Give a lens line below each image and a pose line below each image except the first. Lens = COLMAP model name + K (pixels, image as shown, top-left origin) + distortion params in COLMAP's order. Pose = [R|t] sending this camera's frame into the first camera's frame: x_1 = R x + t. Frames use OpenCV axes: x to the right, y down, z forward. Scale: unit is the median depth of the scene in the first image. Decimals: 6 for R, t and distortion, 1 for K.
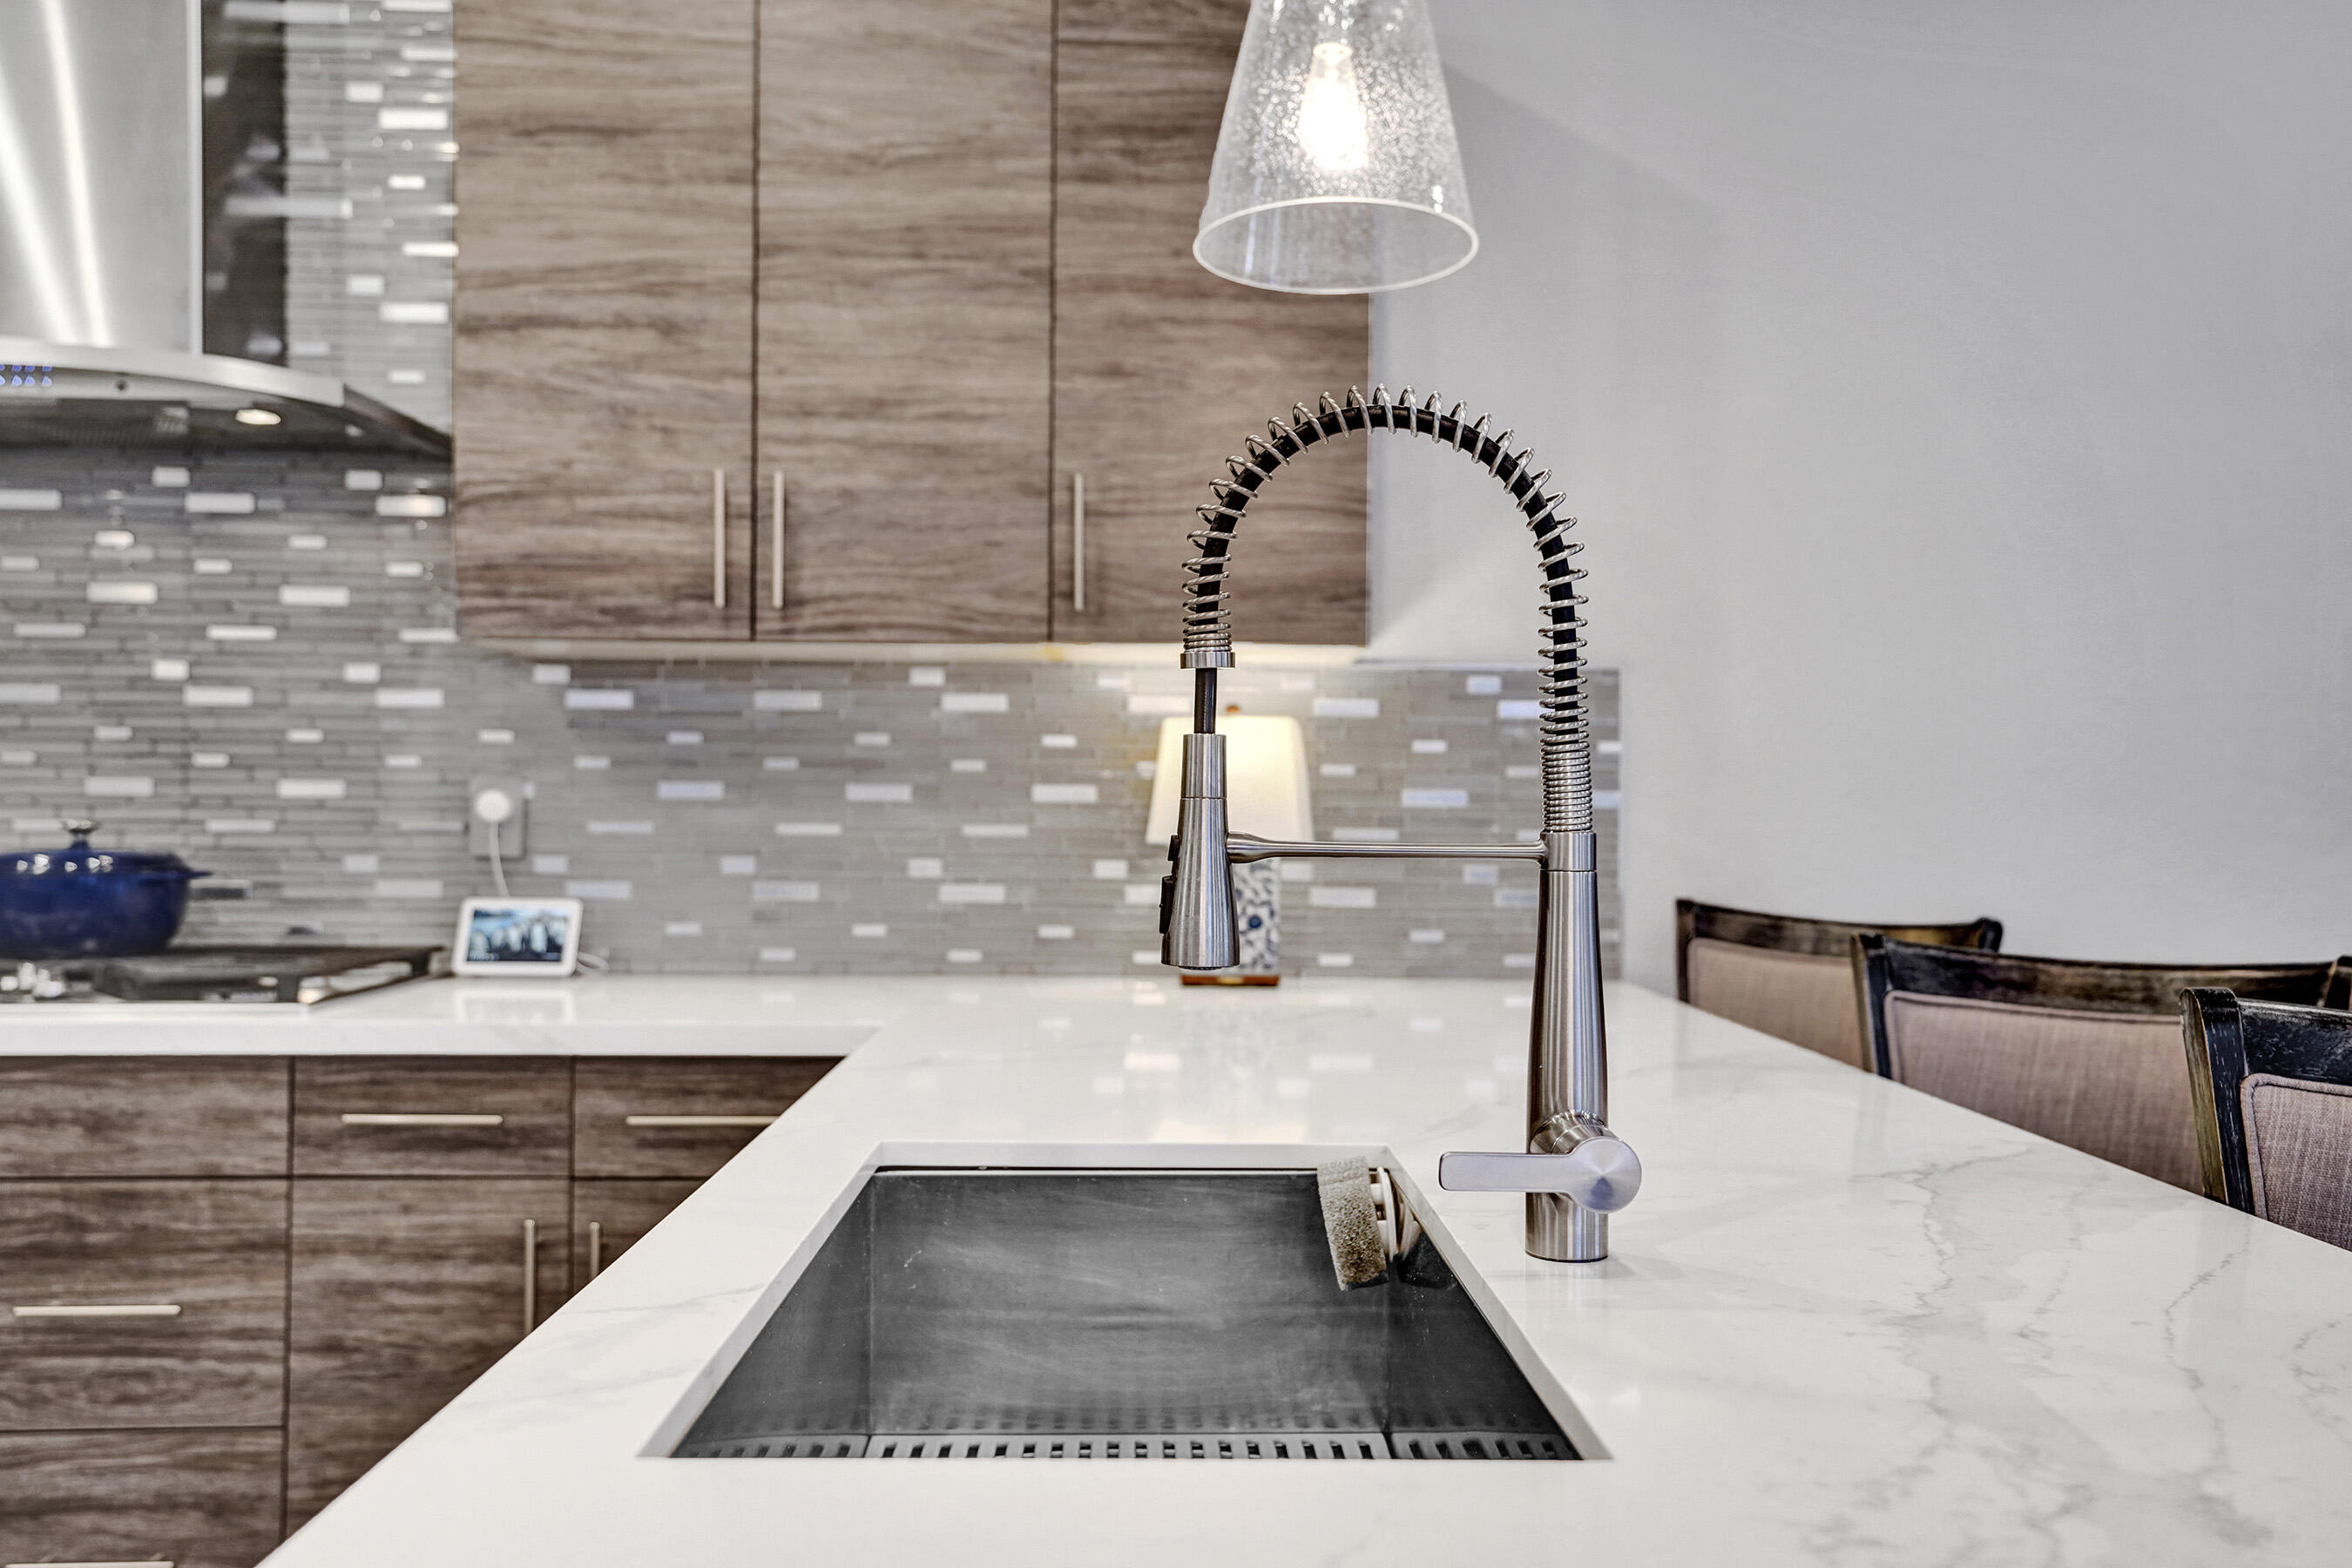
lens RADIAL K [[1822.0, 0, 1176.0], [0, 1822.0, 855.2], [0, 0, 1]] dist [0.010665, 0.006493]
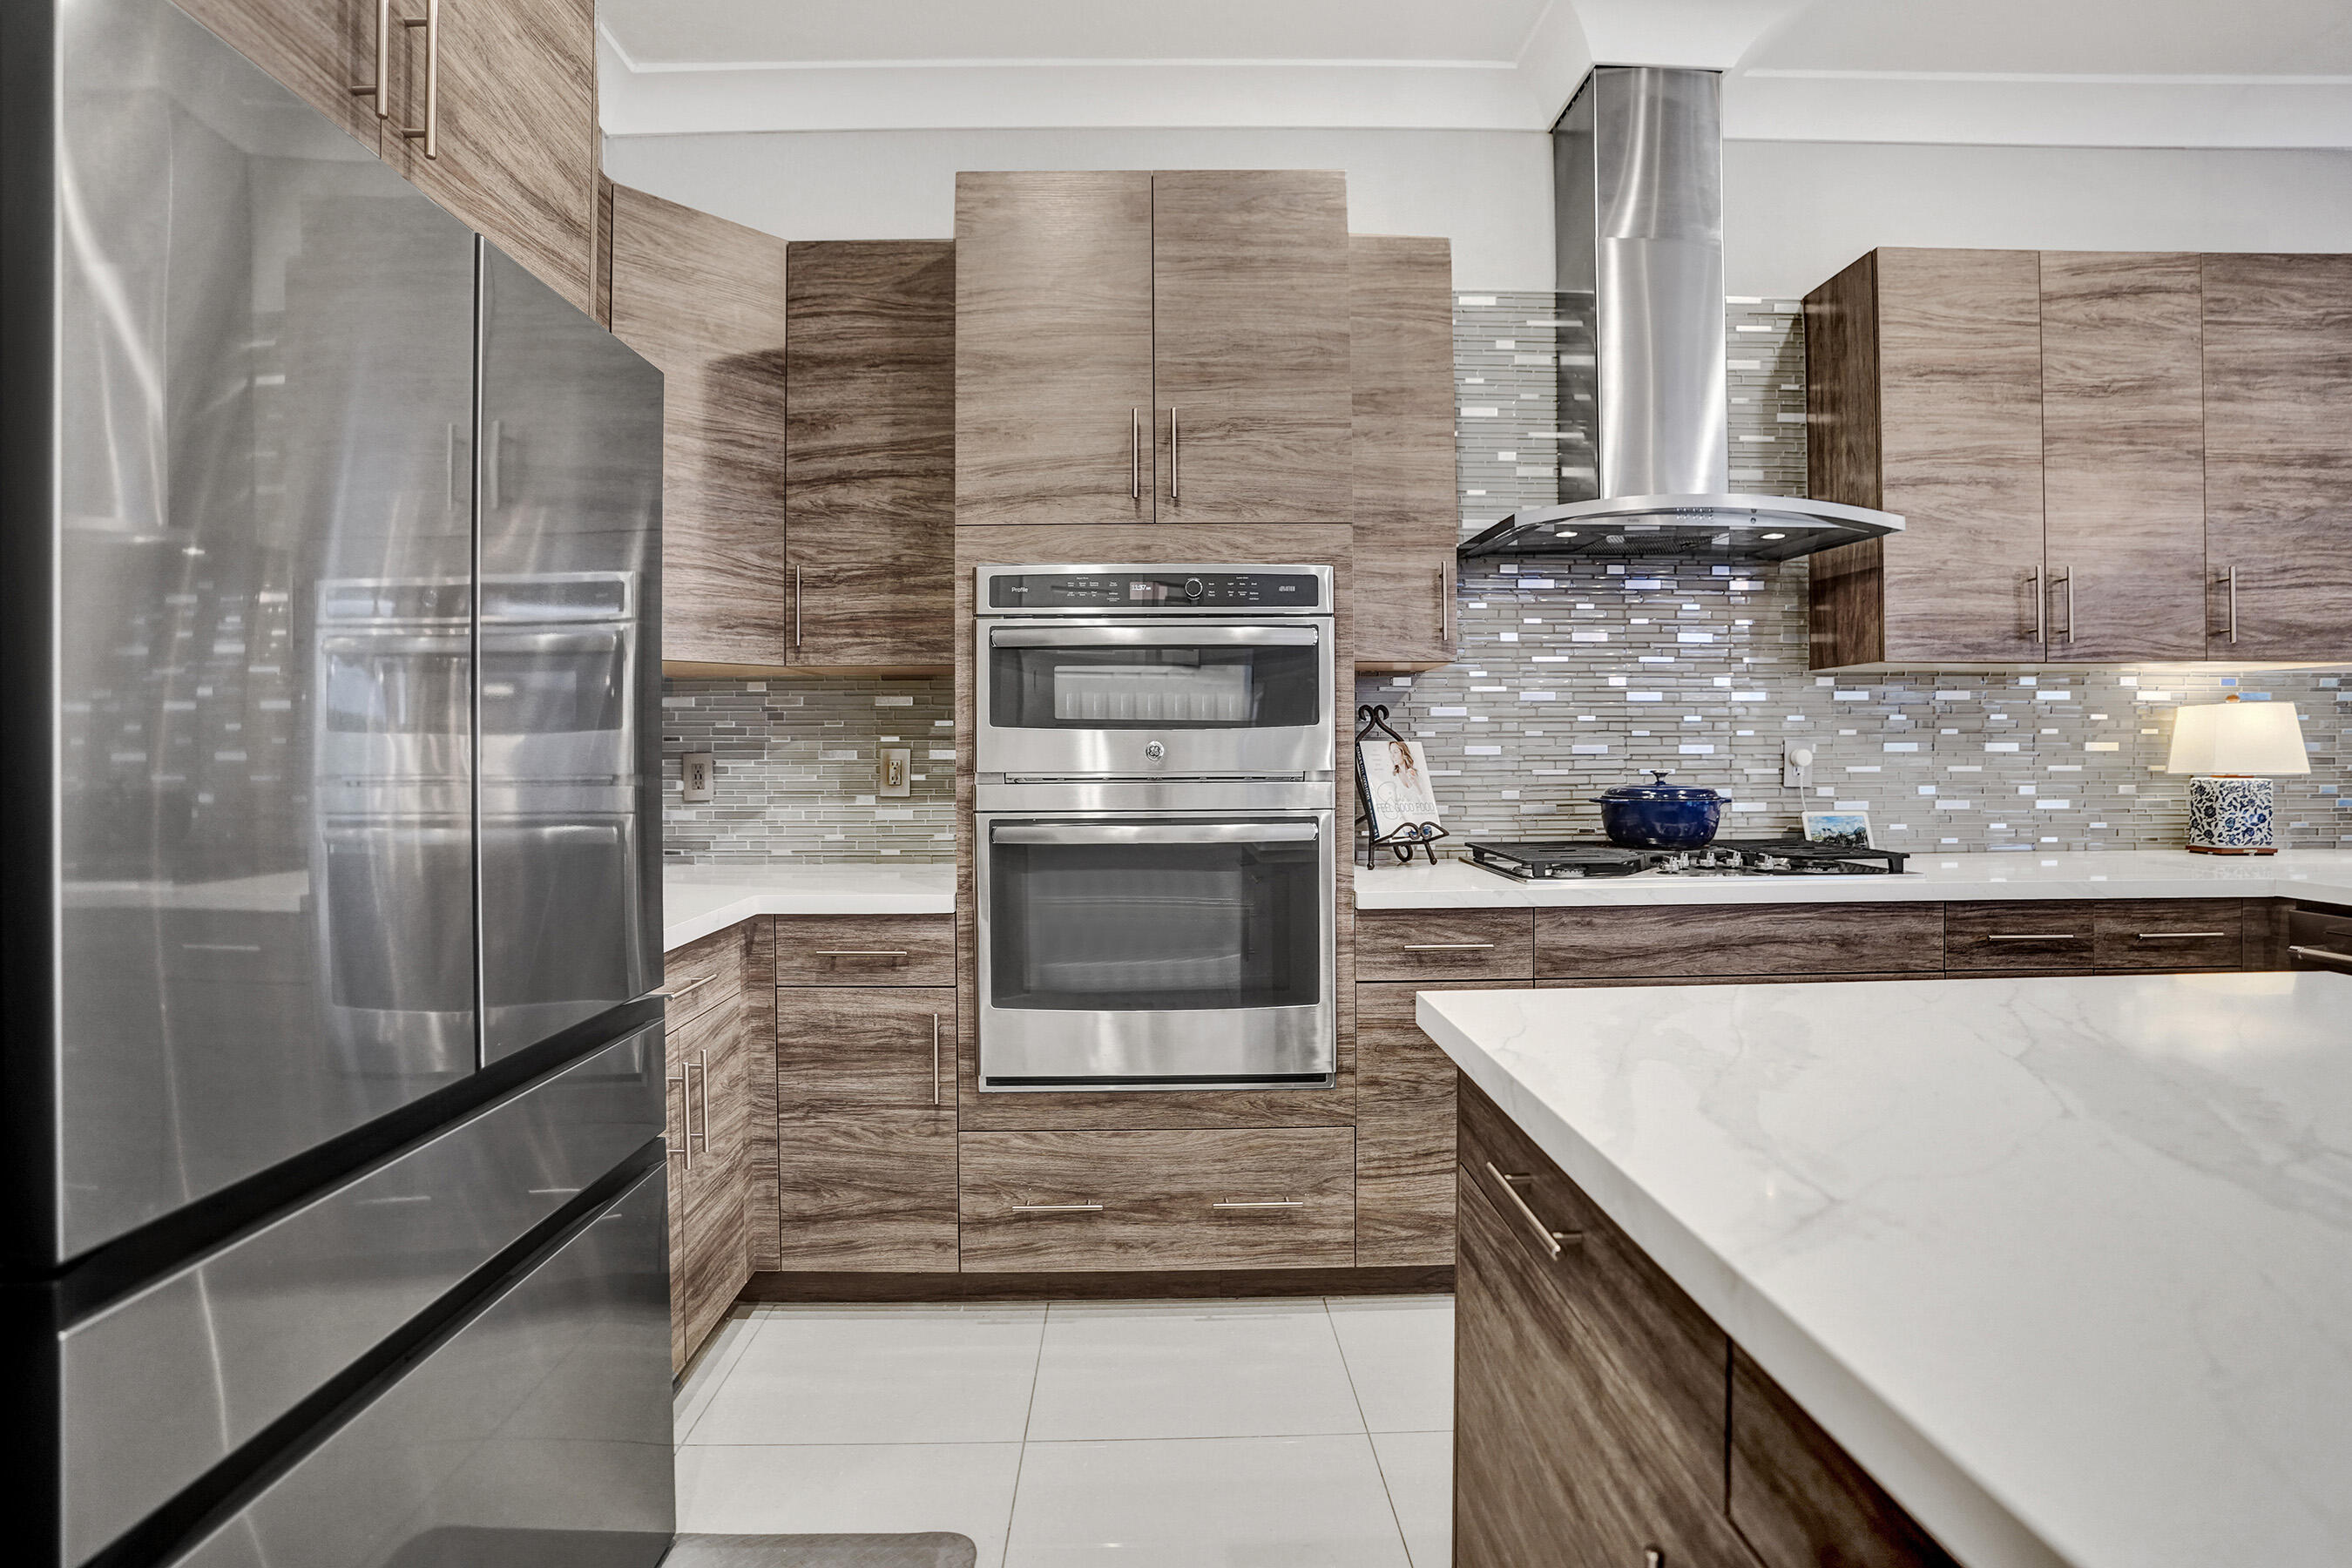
lens RADIAL K [[1084.8, 0, 1172.3], [0, 1084.8, 786.8], [0, 0, 1]] dist [-0.064637, 0.025494]
pose [[0.999911, -0.013129, -0.002258, -1.069828], [0.013137, 0.999908, 0.003513, -0.012121], [0.002212, -0.003542, 0.999991, -0.011468]]
